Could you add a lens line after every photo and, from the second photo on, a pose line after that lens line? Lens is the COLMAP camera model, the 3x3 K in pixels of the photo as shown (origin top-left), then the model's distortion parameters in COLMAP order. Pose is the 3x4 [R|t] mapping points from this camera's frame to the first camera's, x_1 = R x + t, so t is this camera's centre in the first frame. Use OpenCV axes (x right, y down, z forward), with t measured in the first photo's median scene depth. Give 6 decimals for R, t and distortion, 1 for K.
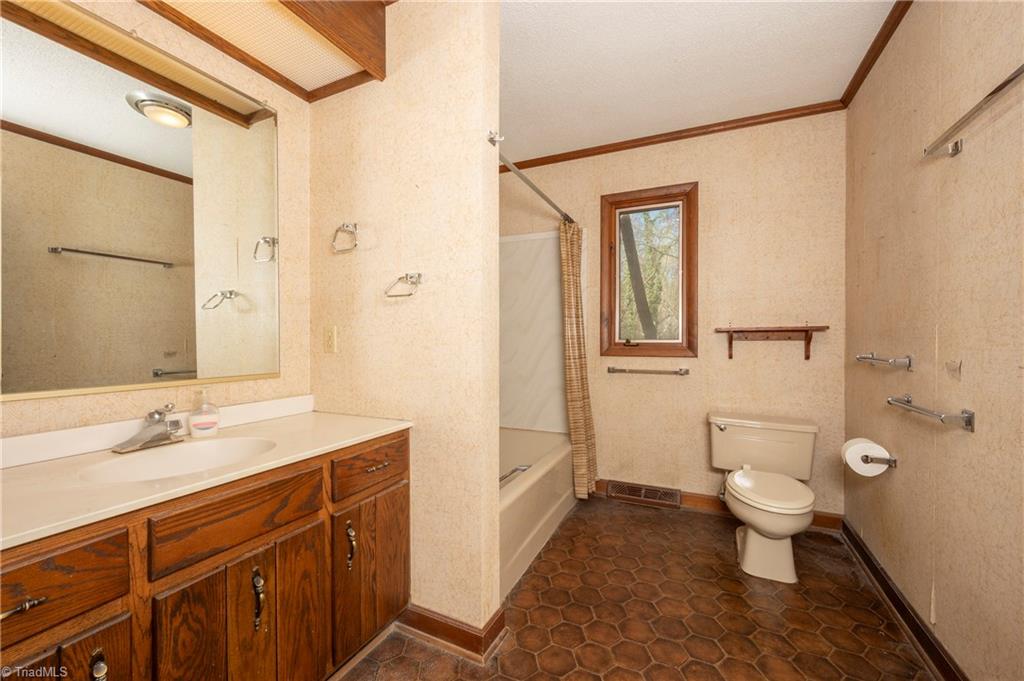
lens RADIAL K [[405.8, 0, 509.7], [0, 405.8, 341.1], [0, 0, 1]] dist [-0.000610, 0.000290]
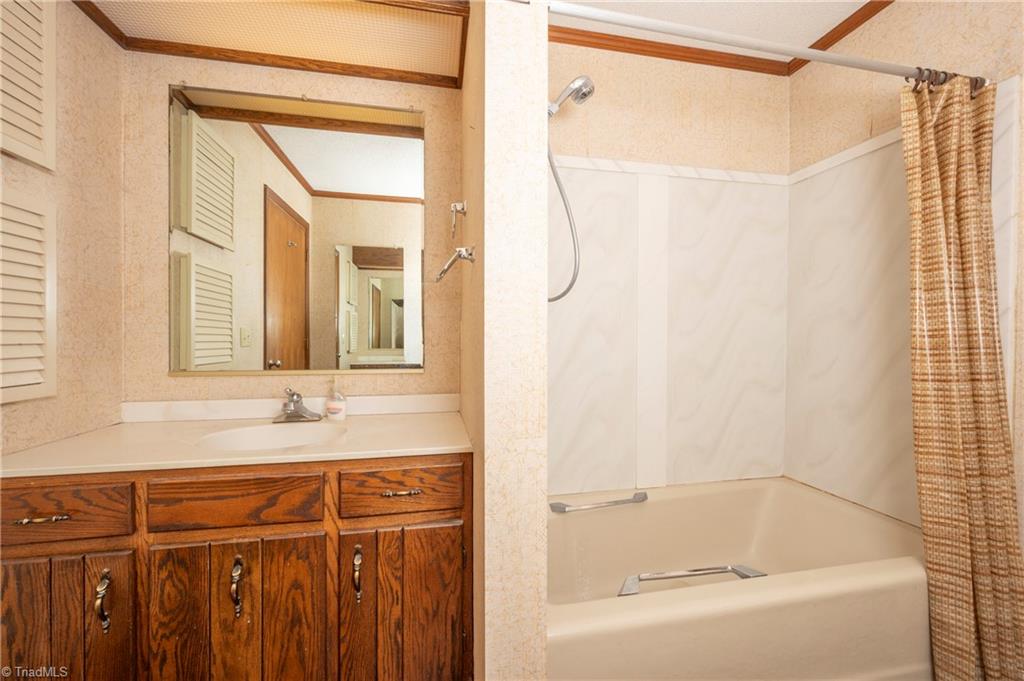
lens RADIAL K [[405.8, 0, 512.6], [0, 405.8, 338.3], [0, 0, 1]] dist [-0.000610, 0.000290]
pose [[0.604329, 0.006746, -0.796706, 0.555448], [-0.007851, 0.999966, 0.002512, -0.003677], [0.796696, 0.004737, 0.604361, 0.836686]]
